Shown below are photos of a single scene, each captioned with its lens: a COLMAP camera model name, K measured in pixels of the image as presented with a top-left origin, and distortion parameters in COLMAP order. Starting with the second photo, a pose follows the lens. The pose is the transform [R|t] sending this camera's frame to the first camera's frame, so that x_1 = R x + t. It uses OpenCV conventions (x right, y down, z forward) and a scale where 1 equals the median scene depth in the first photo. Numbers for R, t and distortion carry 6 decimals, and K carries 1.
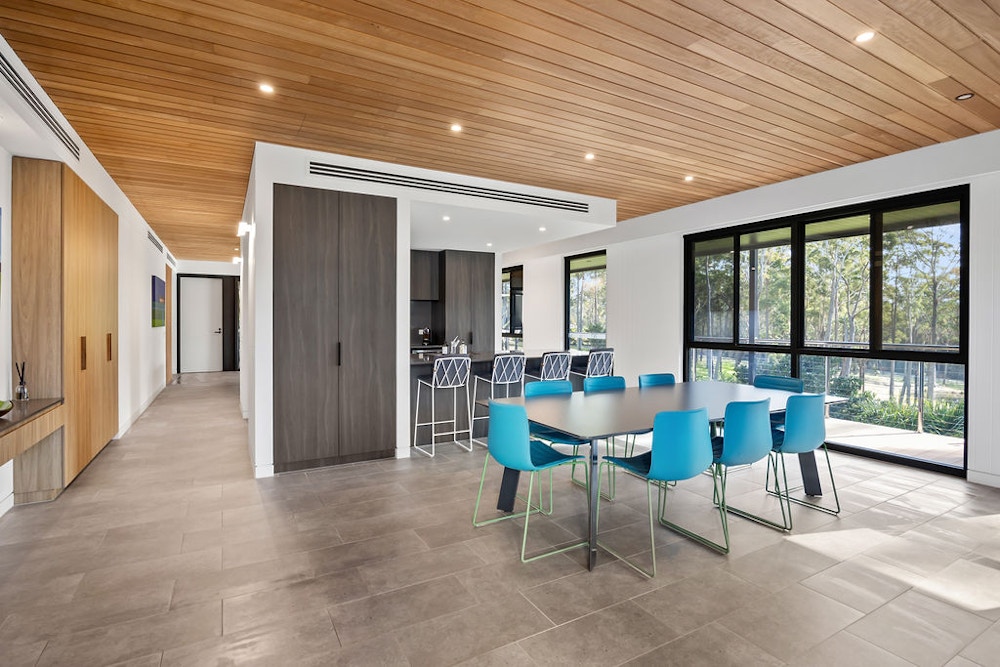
lens RADIAL K [[462.9, 0, 497.8], [0, 462.9, 320.1], [0, 0, 1]] dist [-0.015669, 0.000140]
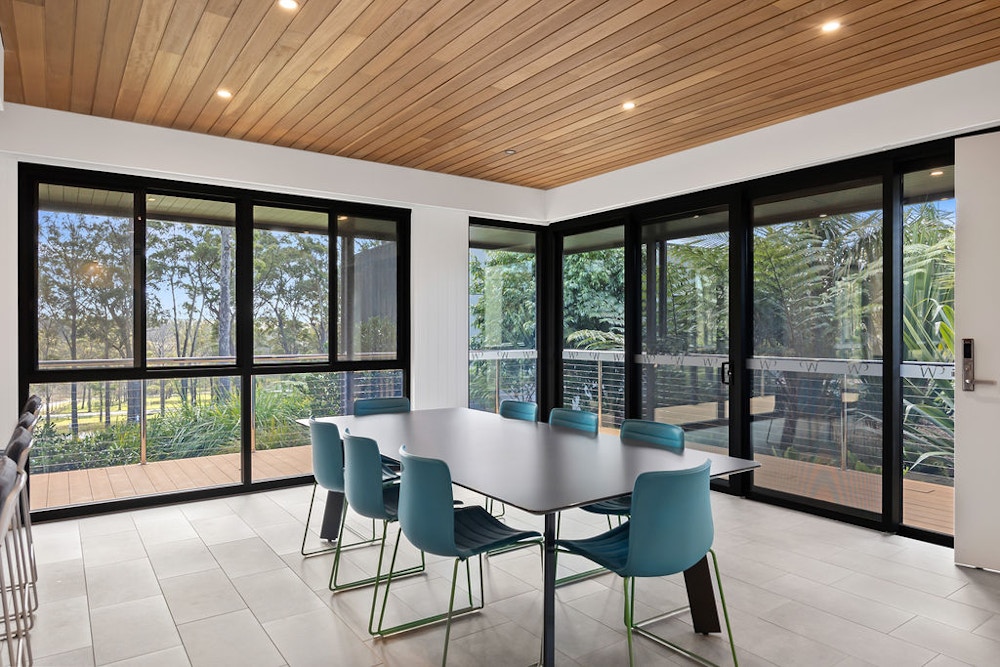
lens RADIAL K [[629.5, 0, 500.0], [0, 629.5, 333.5], [0, 0, 1]] dist [-0.003466, -0.002128]
pose [[-0.082386, -0.002992, 0.996596, -0.397664], [-0.000230, 0.999996, 0.002984, 0.002709], [-0.996600, 0.000017, -0.082386, 0.654960]]
